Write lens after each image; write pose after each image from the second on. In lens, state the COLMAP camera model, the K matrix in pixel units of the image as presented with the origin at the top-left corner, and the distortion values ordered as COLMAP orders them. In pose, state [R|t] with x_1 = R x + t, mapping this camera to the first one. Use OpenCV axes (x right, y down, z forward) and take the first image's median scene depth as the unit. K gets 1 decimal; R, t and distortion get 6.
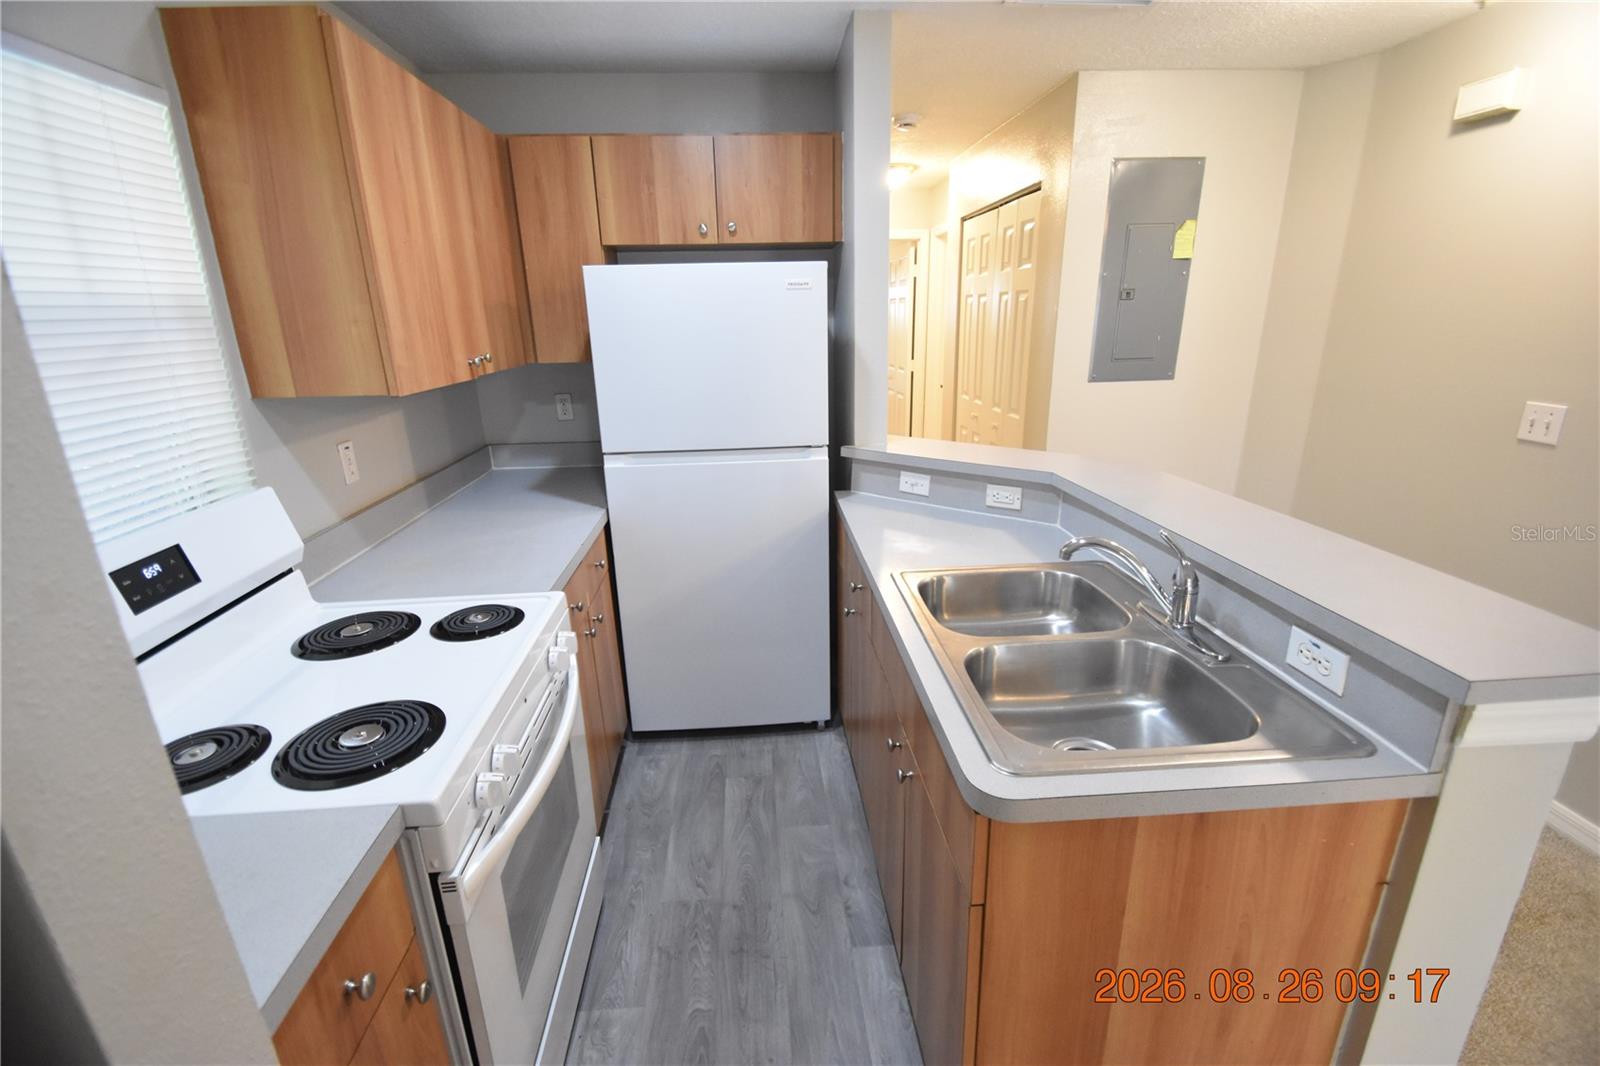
lens RADIAL K [[699.6, 0, 796.1], [0, 699.6, 537.4], [0, 0, 1]] dist [-0.000556, -0.007697]
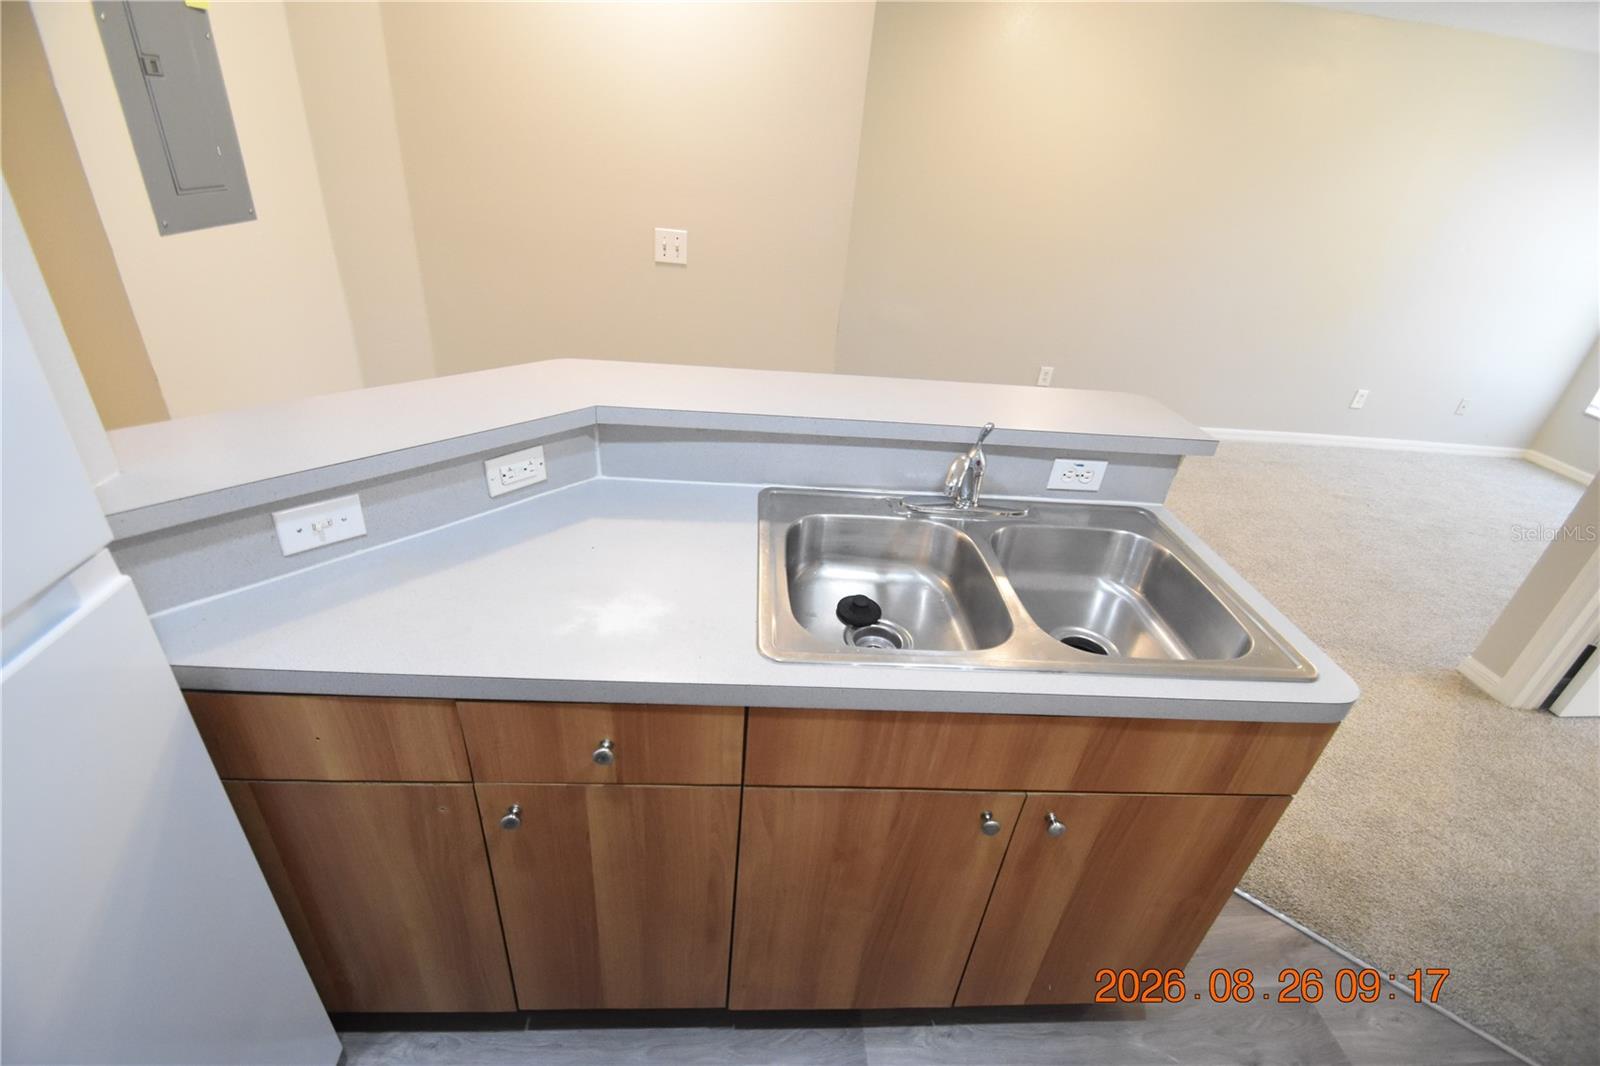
lens RADIAL K [[699.6, 0, 807.1], [0, 699.6, 535.9], [0, 0, 1]] dist [-0.000556, -0.007697]
pose [[0.006655, -0.464034, 0.885792, -0.256161], [0.217031, 0.865368, 0.451704, -0.230738], [-0.976142, 0.189238, 0.106469, 0.735234]]
